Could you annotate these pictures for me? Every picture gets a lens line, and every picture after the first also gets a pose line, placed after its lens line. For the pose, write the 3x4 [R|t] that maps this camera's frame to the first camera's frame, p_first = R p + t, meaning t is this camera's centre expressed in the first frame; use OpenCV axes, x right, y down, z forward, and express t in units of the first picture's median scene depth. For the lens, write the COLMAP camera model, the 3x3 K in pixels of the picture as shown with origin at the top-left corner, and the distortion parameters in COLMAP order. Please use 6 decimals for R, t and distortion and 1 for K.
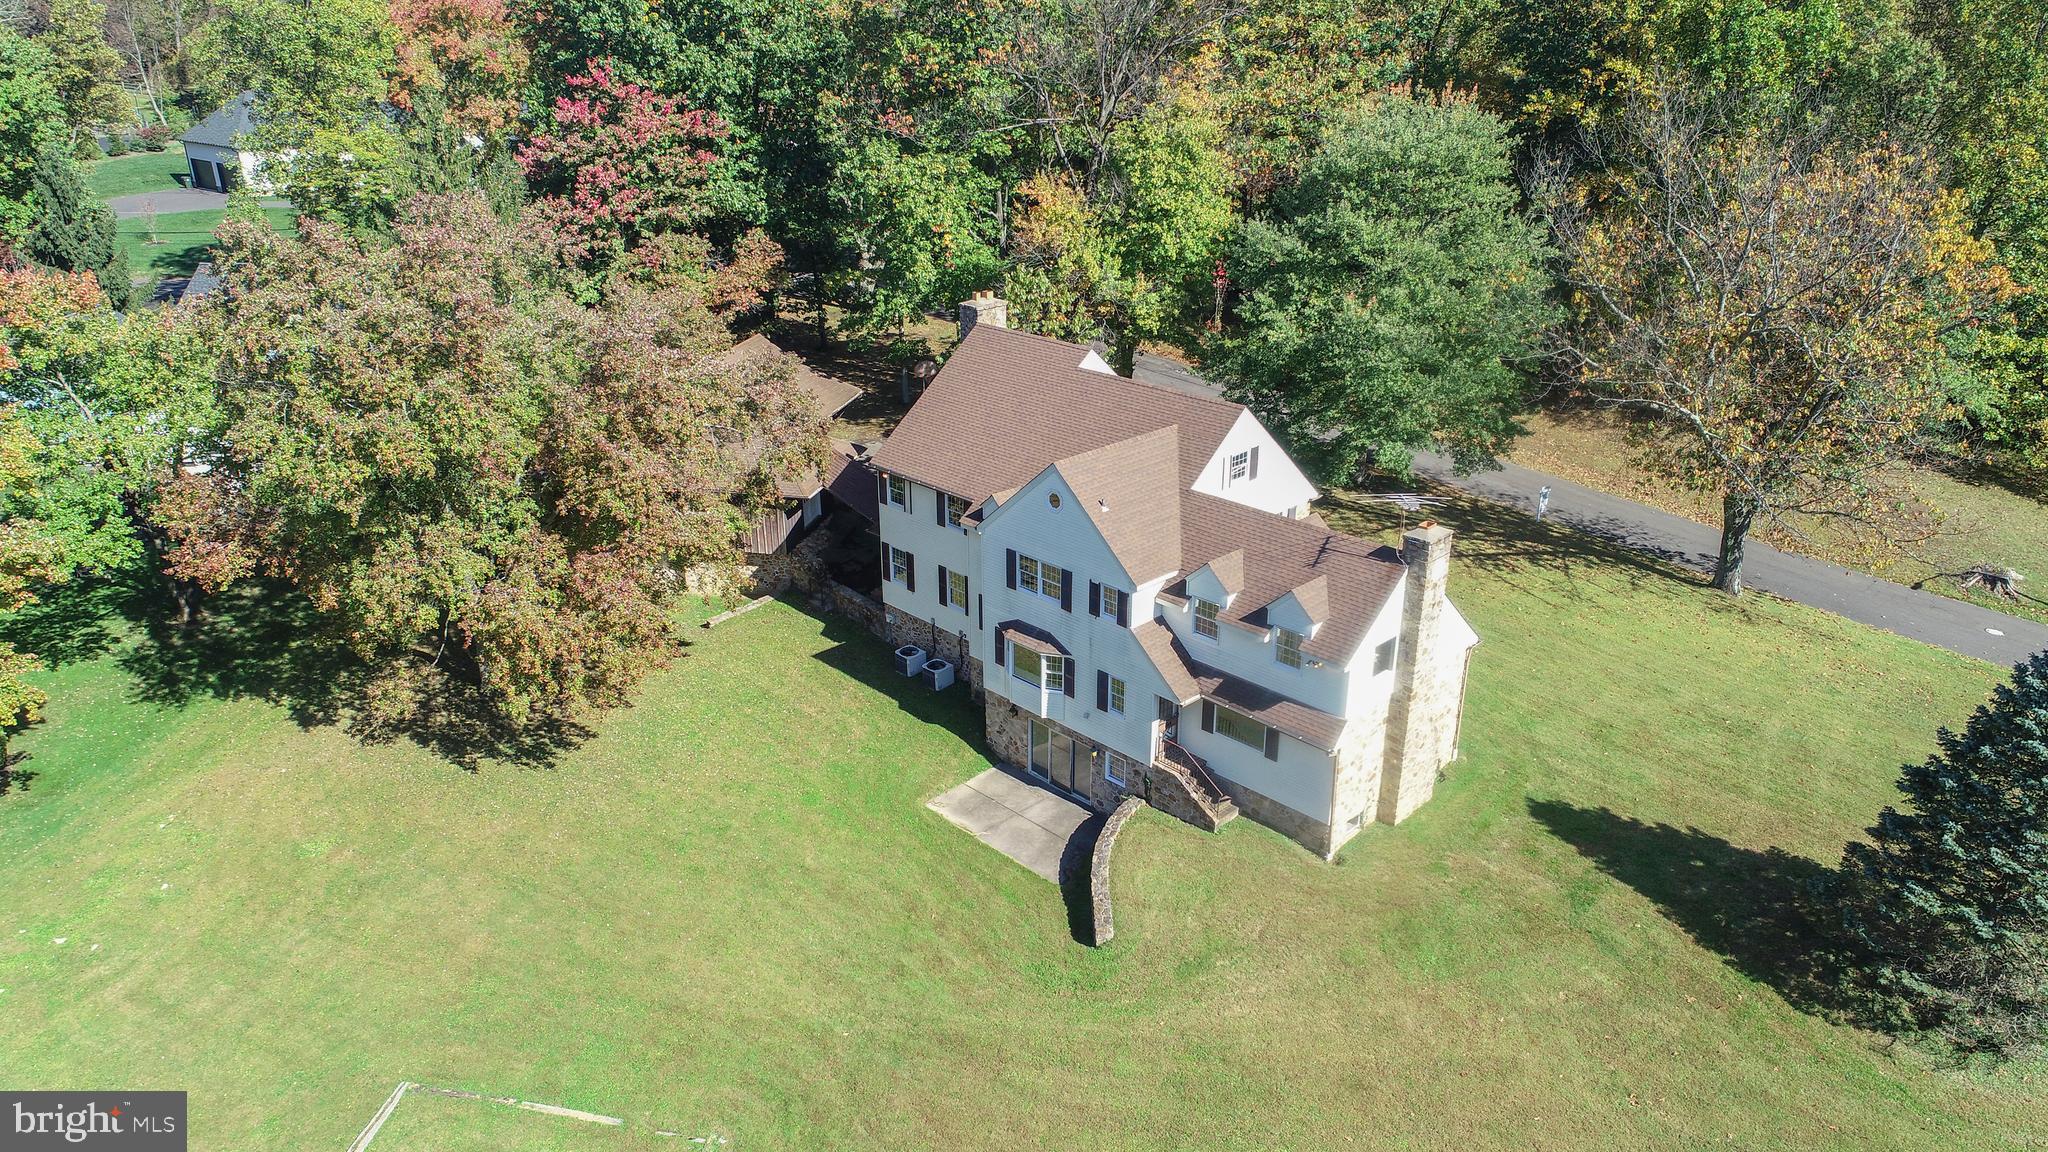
lens RADIAL K [[1369.5, 0, 1014.7], [0, 1369.5, 572.1], [0, 0, 1]] dist [0.000702, -0.004269]
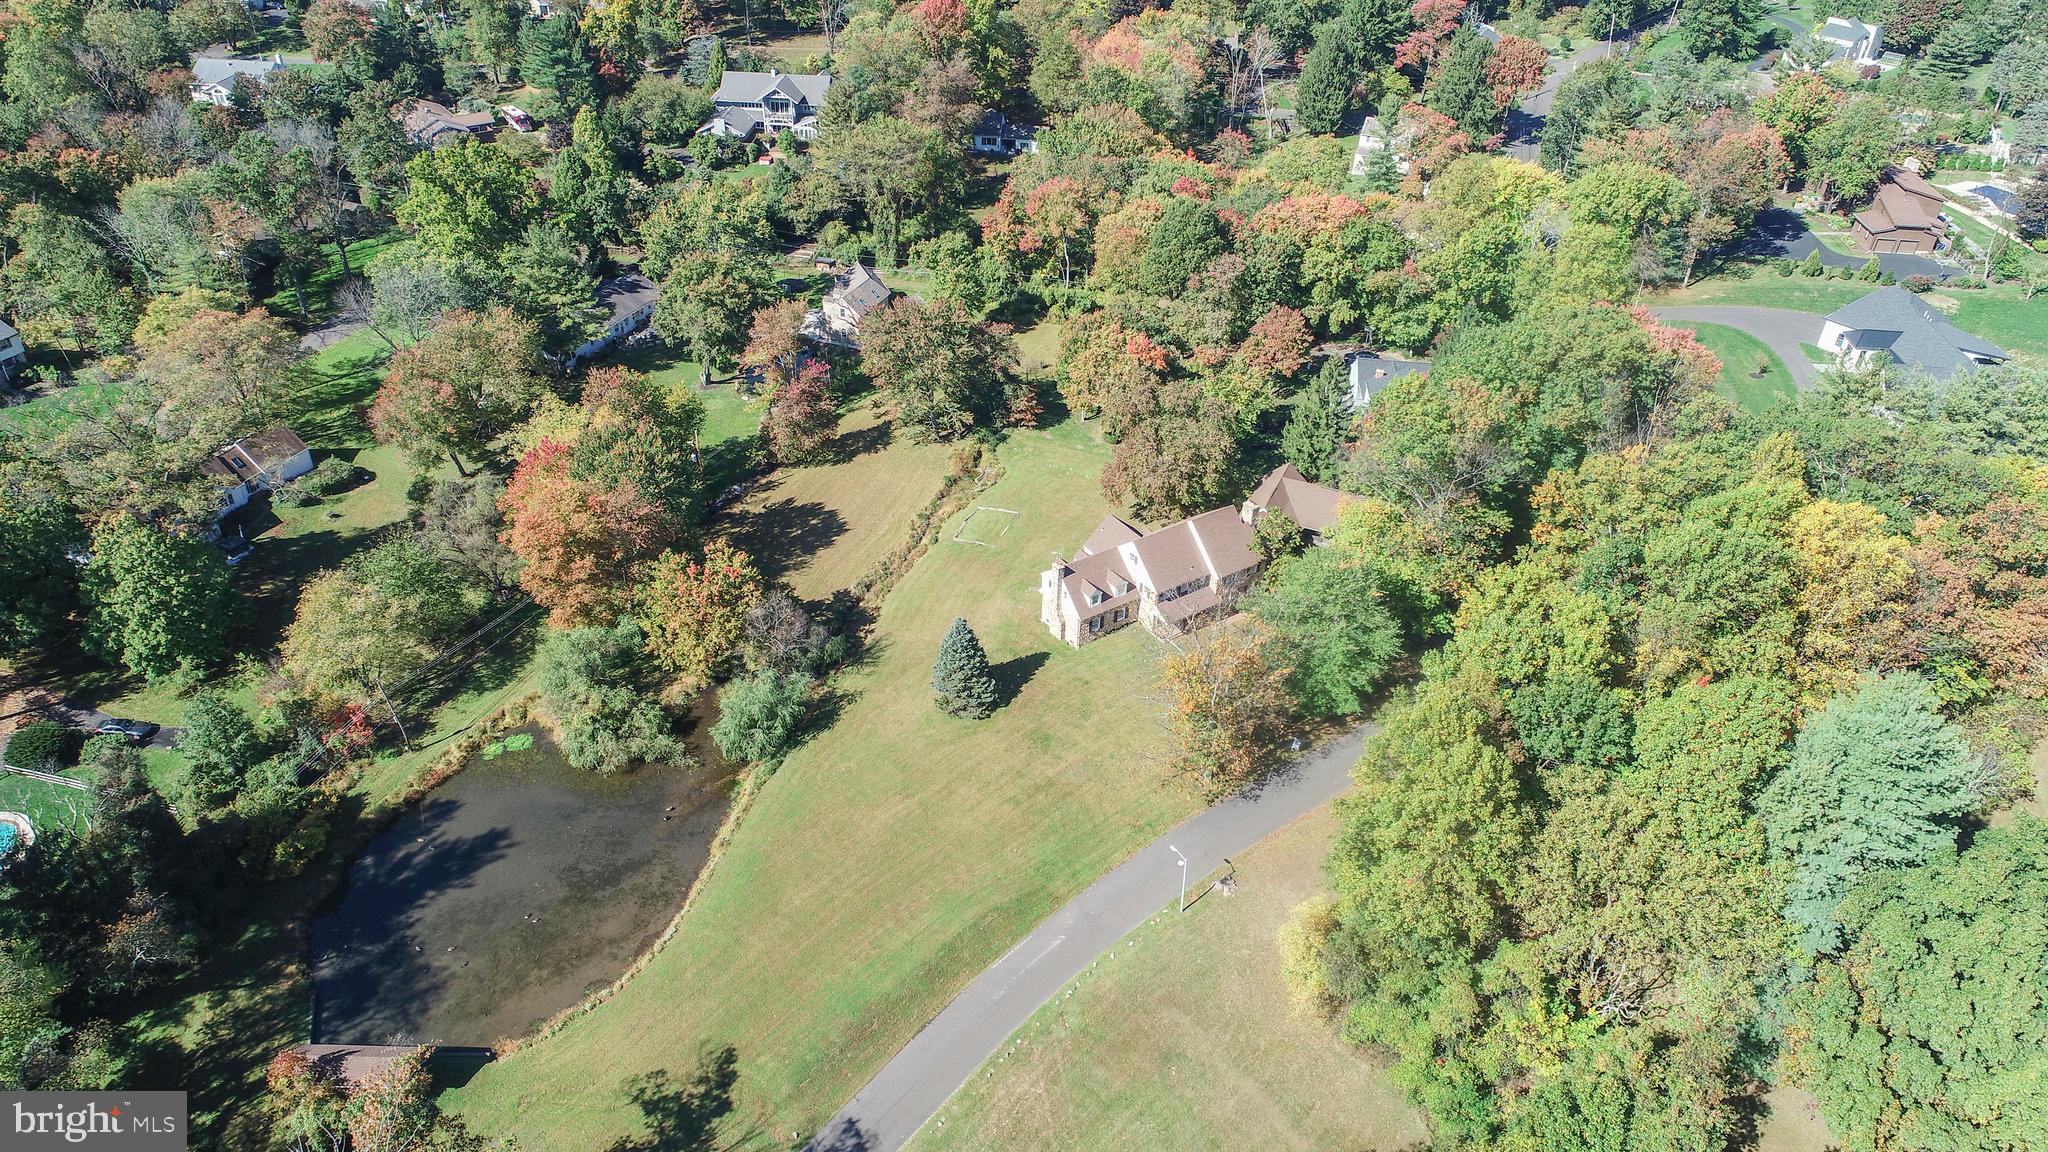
lens RADIAL K [[1369.5, 0, 1012.3], [0, 1369.5, 564.1], [0, 0, 1]] dist [0.000702, -0.004269]
pose [[-0.186810, 0.555303, -0.810395, 2.962141], [-0.388143, 0.716081, 0.580150, -1.906107], [0.902467, 0.422927, 0.081766, 0.488058]]
